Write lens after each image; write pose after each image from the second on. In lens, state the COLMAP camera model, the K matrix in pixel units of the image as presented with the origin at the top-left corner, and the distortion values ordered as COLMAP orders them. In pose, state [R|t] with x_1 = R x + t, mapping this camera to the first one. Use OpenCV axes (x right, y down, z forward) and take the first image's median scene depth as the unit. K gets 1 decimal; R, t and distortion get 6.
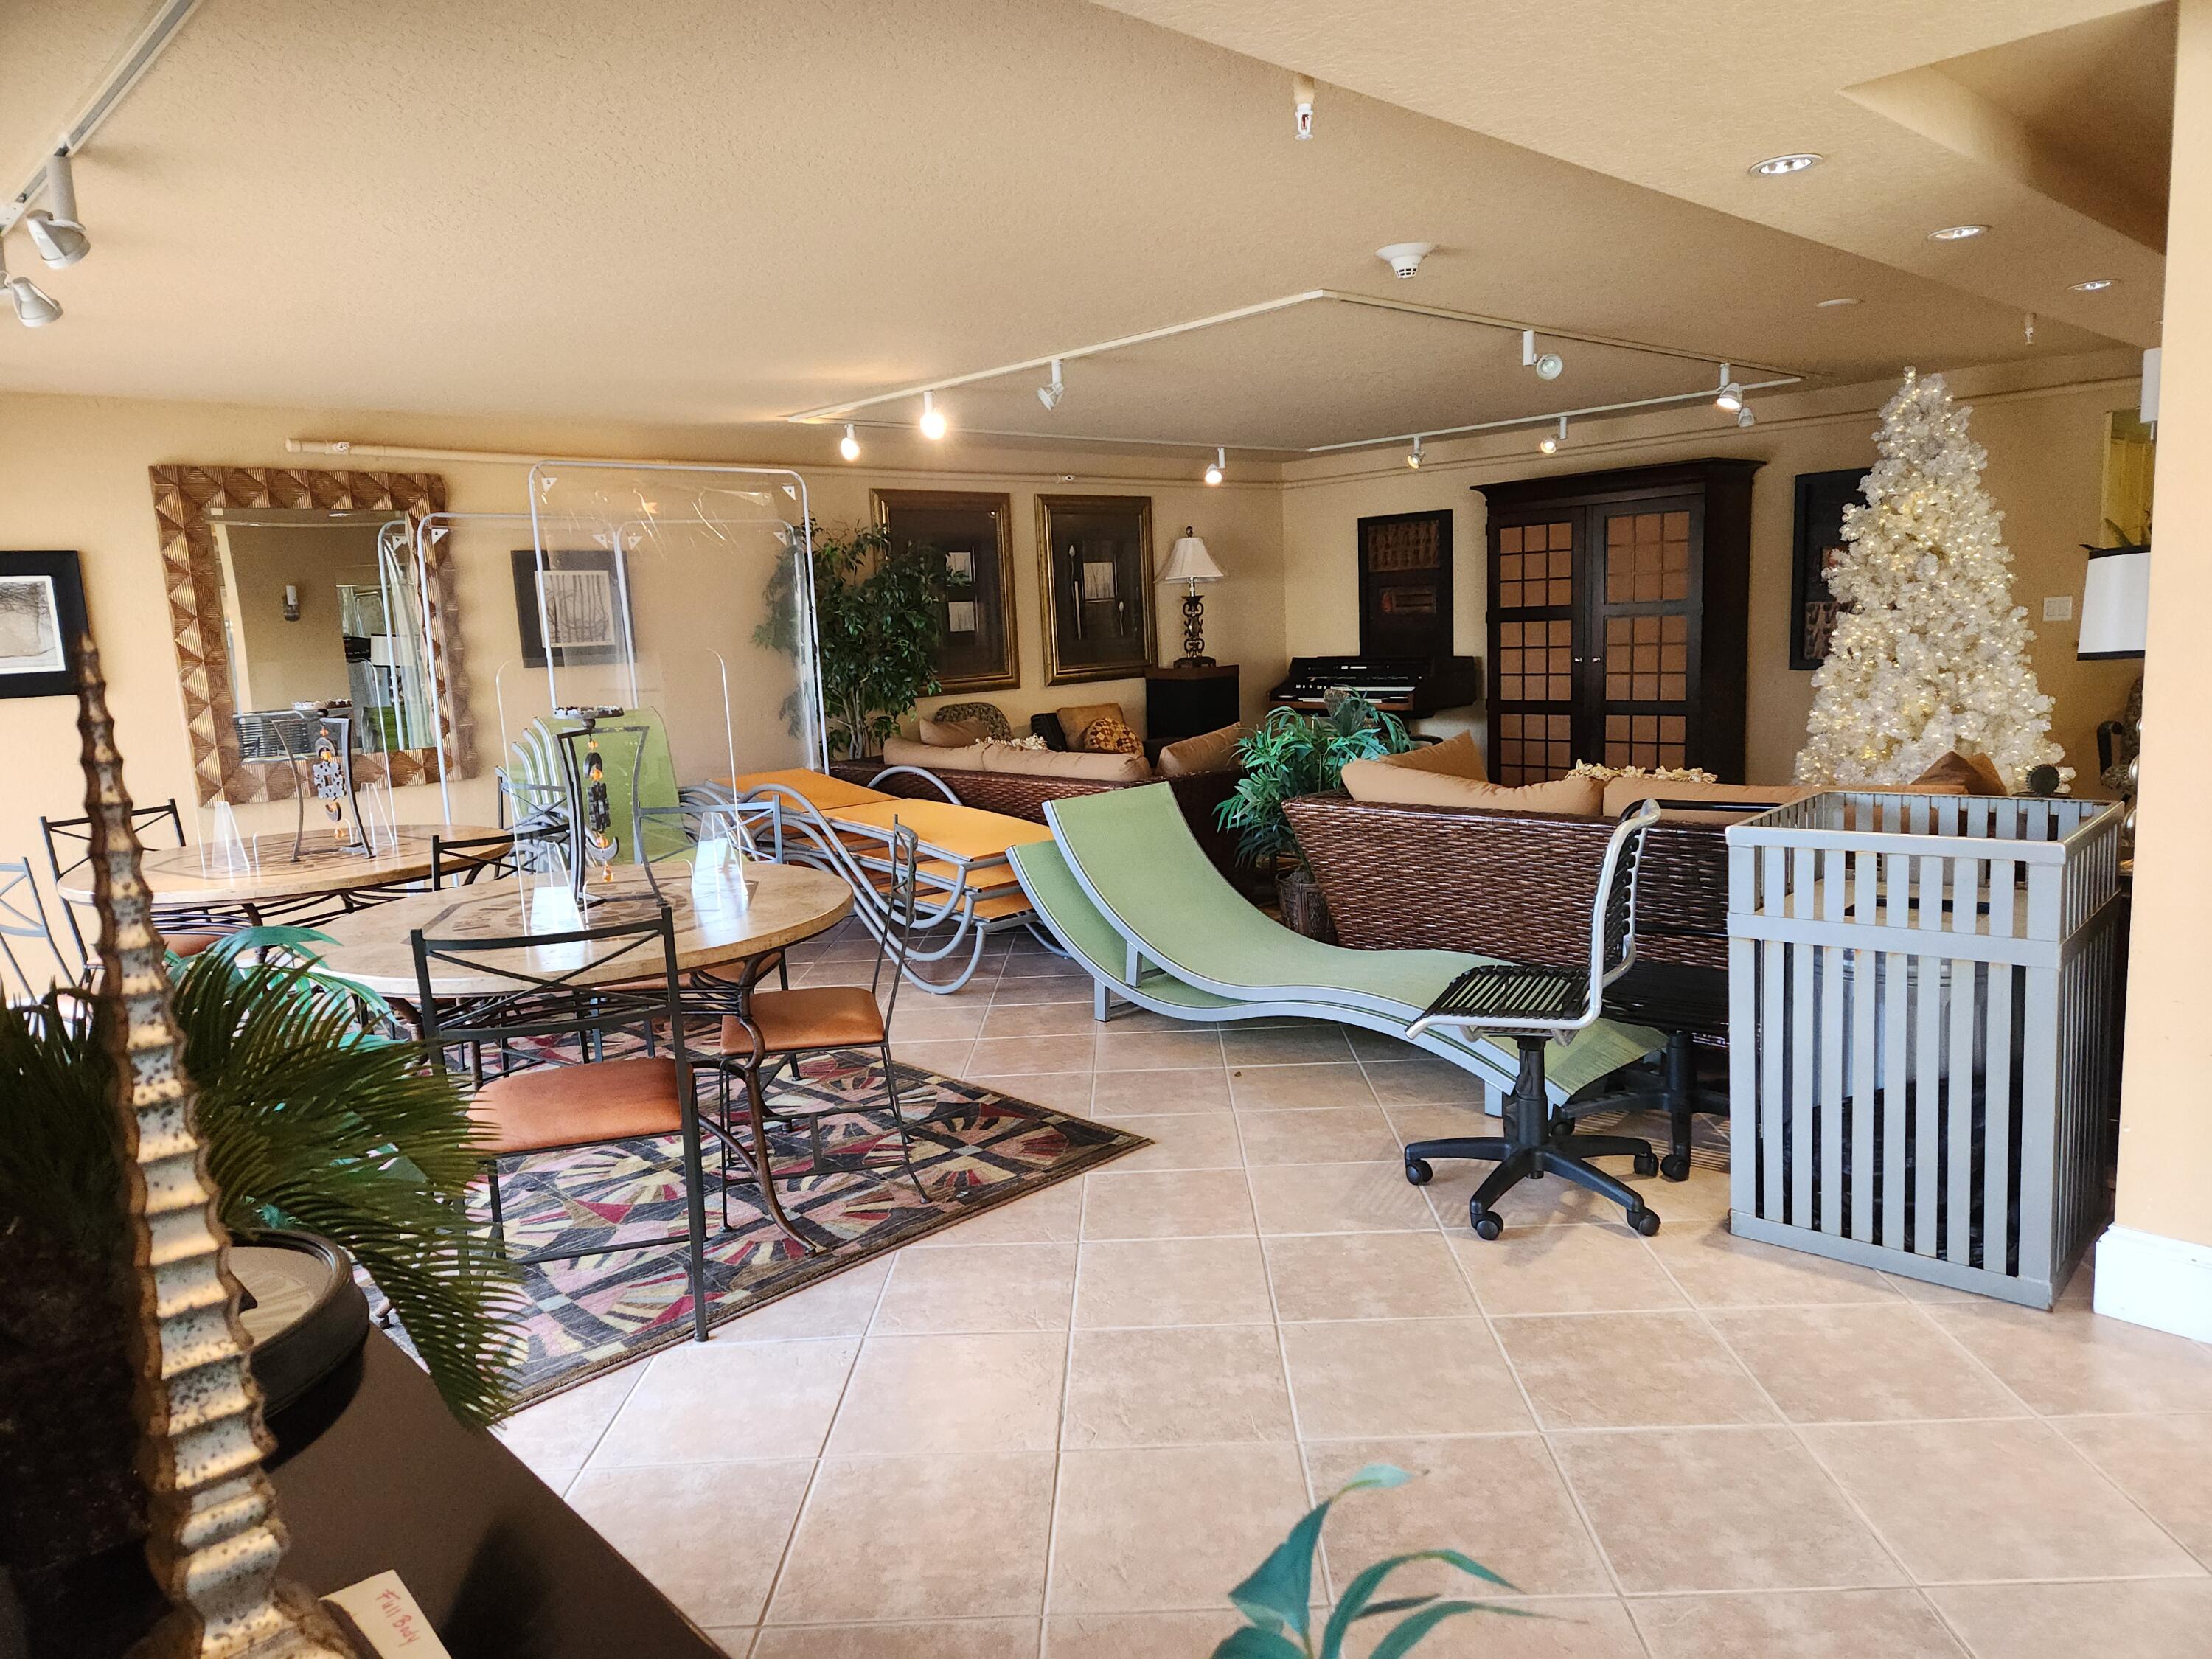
lens RADIAL K [[1485.0, 0, 1094.6], [0, 1485.0, 829.4], [0, 0, 1]] dist [0.085600, -0.079724]
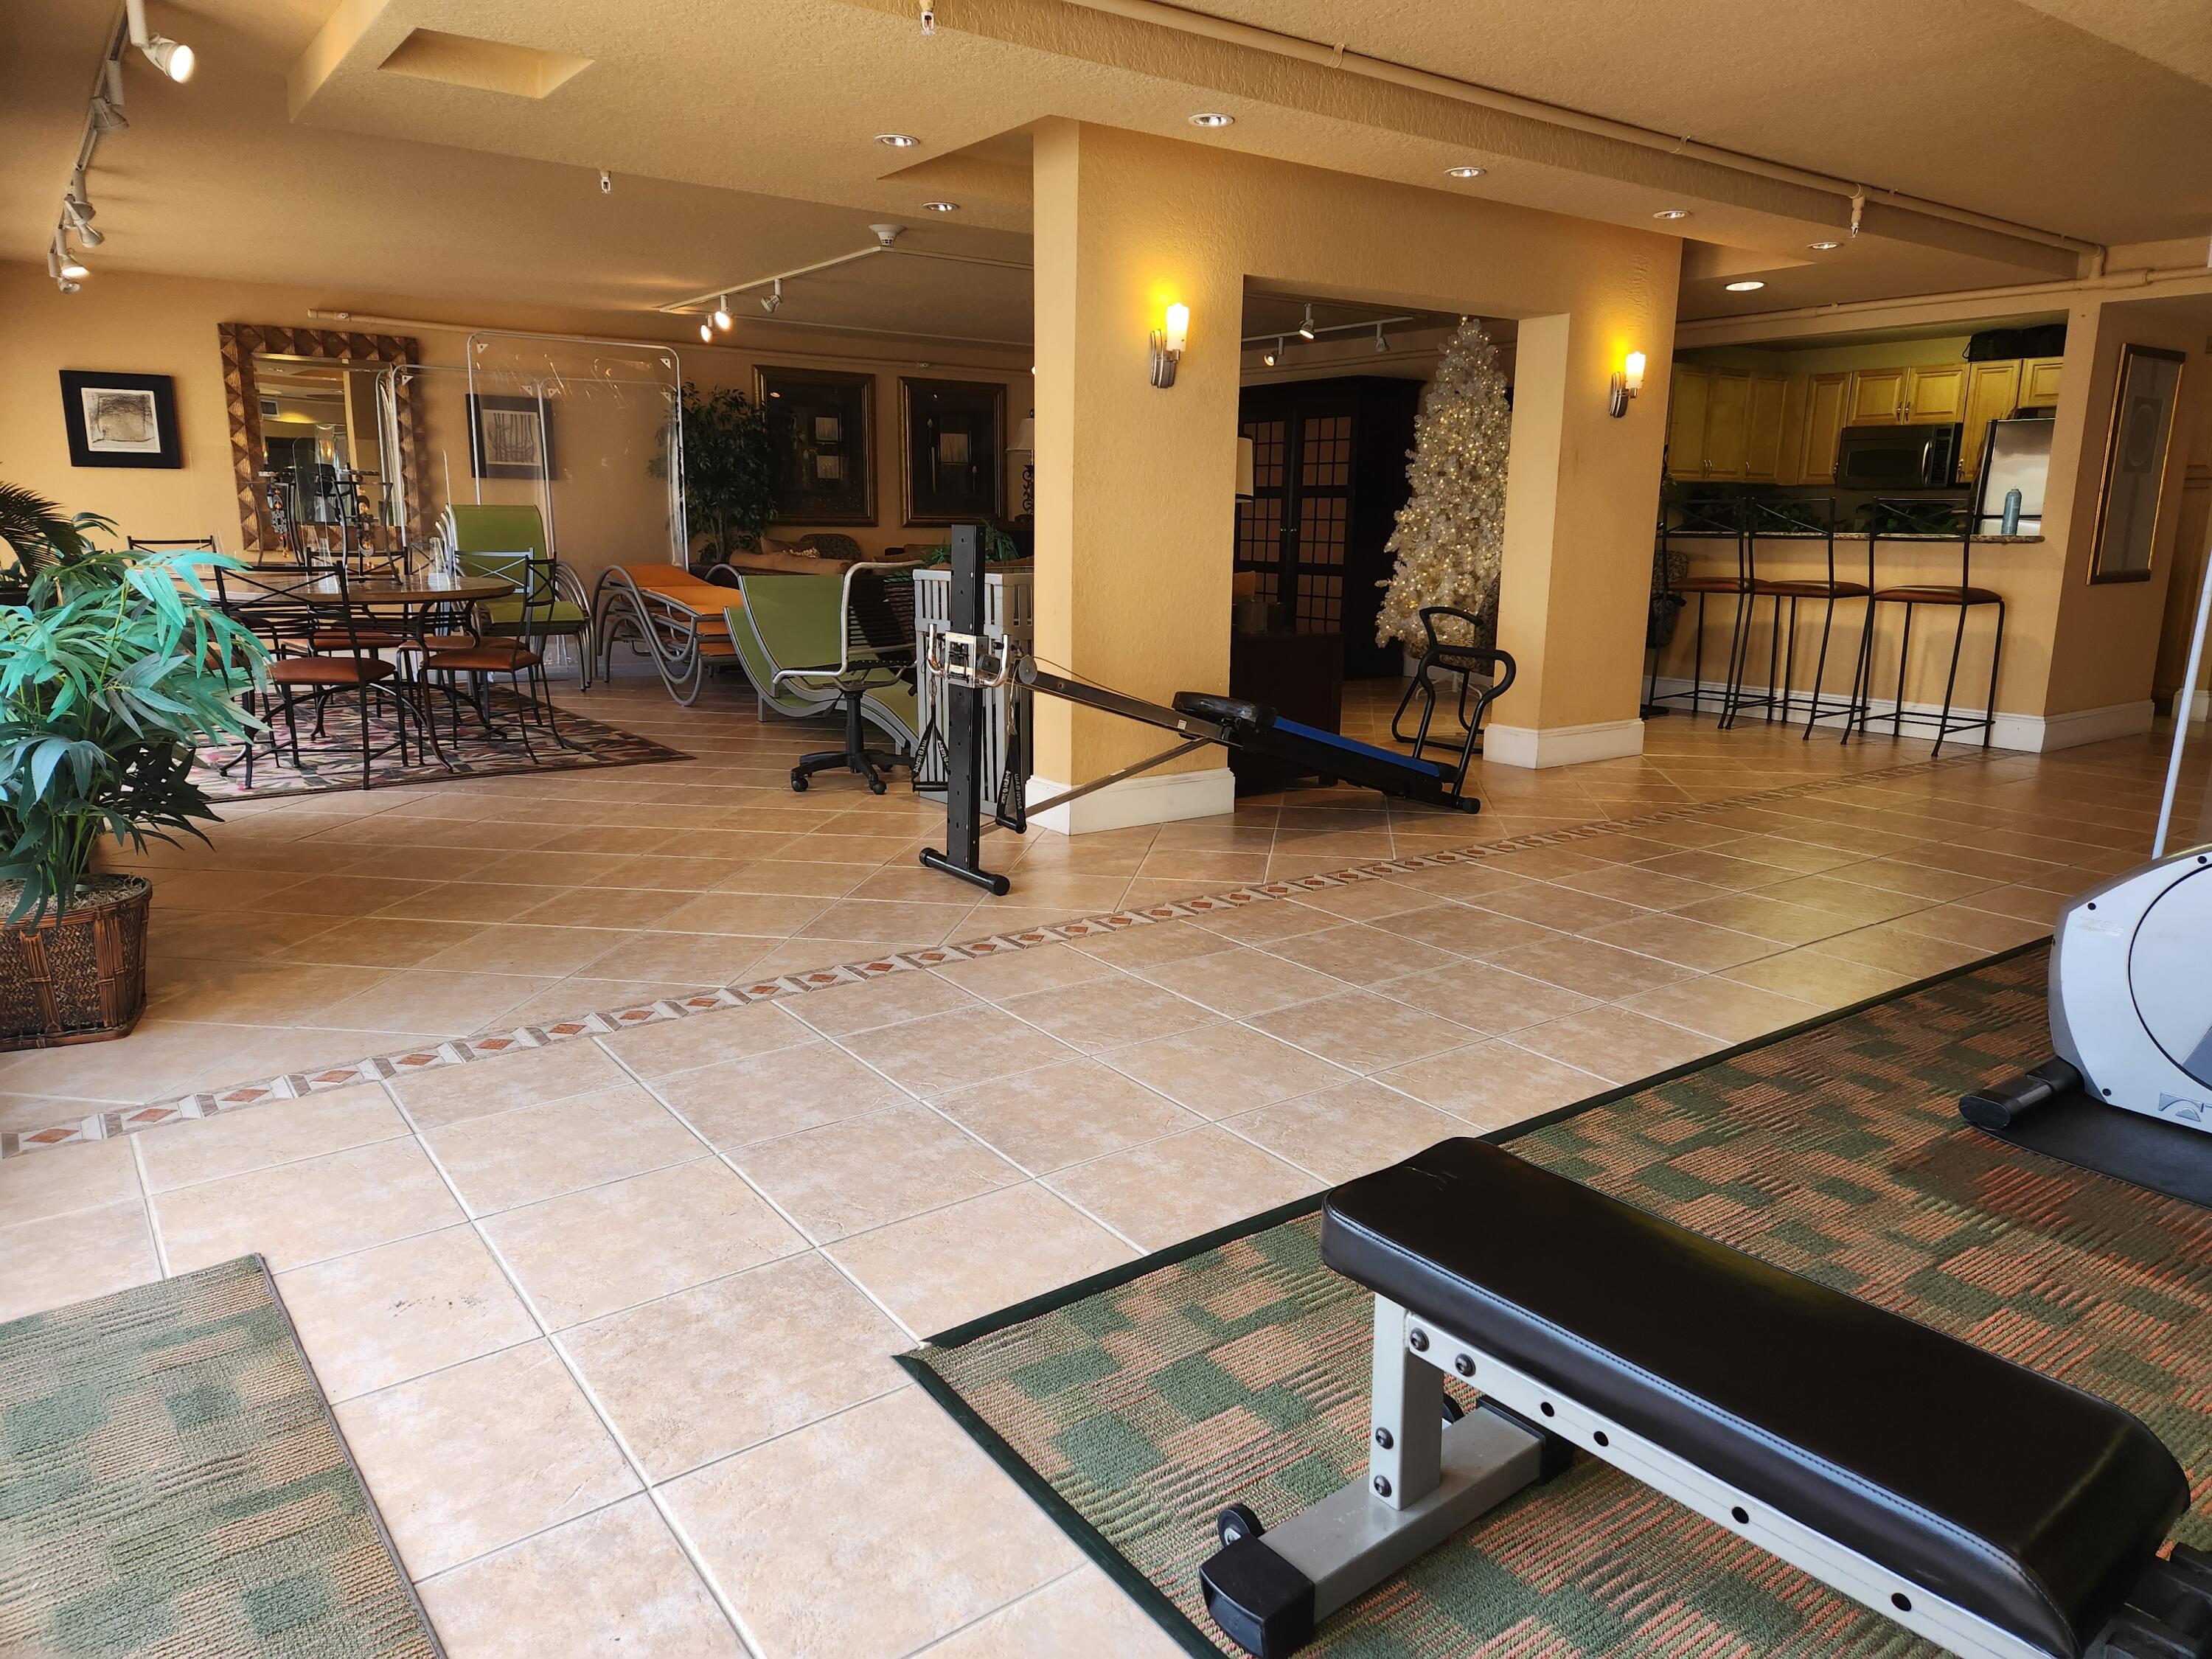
lens RADIAL K [[1485.0, 0, 1094.6], [0, 1485.0, 829.4], [0, 0, 1]] dist [0.085600, -0.079724]
pose [[0.988619, 0.086883, -0.122813, 0.442733], [-0.078473, 0.994331, 0.071743, 0.082882], [0.128350, -0.061289, 0.989833, -0.401247]]
